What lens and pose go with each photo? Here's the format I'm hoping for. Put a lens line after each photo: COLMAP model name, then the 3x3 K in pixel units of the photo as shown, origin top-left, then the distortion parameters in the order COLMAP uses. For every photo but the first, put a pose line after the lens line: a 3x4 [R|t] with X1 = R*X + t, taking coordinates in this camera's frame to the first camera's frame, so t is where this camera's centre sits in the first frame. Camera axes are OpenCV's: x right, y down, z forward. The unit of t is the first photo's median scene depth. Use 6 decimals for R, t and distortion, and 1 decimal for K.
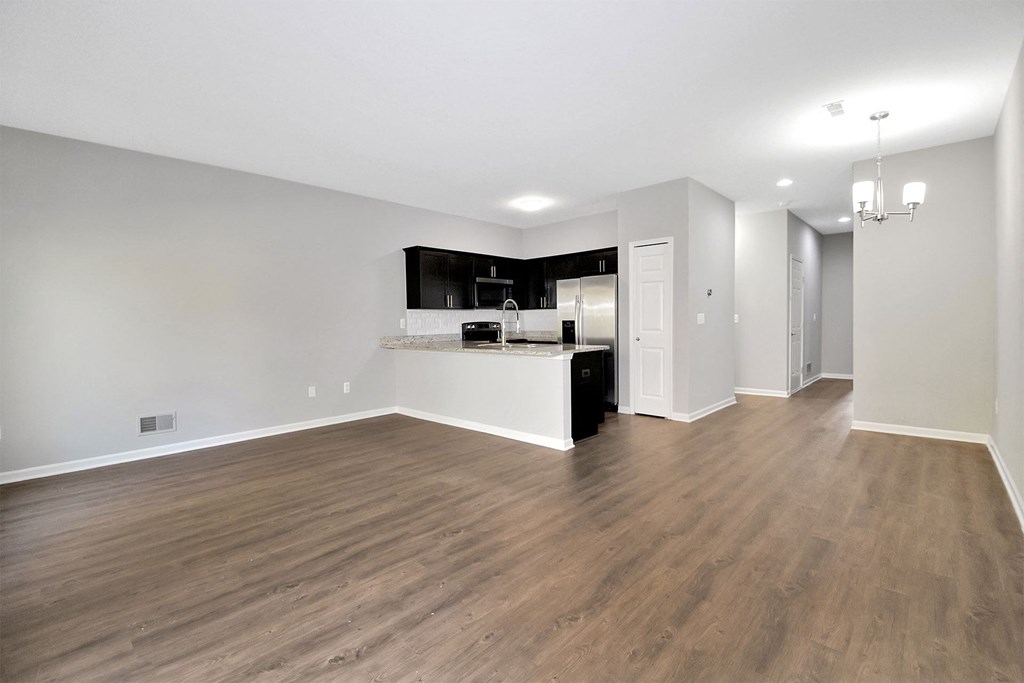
lens RADIAL K [[448.8, 0, 486.3], [0, 448.8, 340.1], [0, 0, 1]] dist [0.001245, 0.000744]
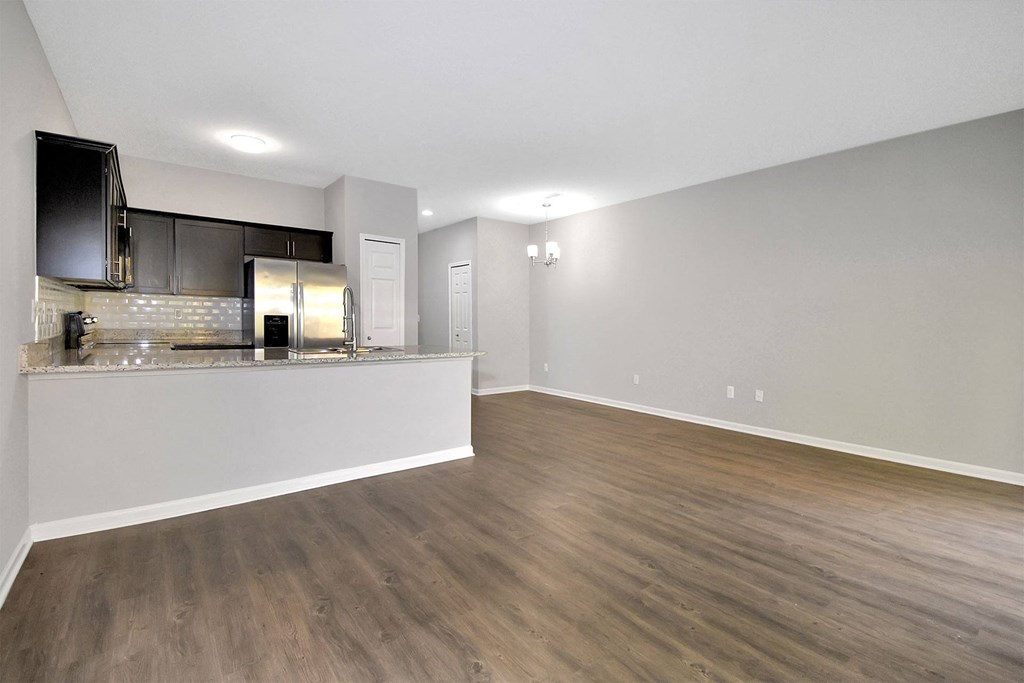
lens RADIAL K [[471.8, 0, 513.3], [0, 471.8, 321.9], [0, 0, 1]] dist [0.000505, 0.000849]
pose [[0.123262, 0.004202, 0.992365, -0.982973], [0.020633, 0.999764, -0.006796, -0.036489], [-0.992160, 0.021313, 0.123147, 0.934423]]
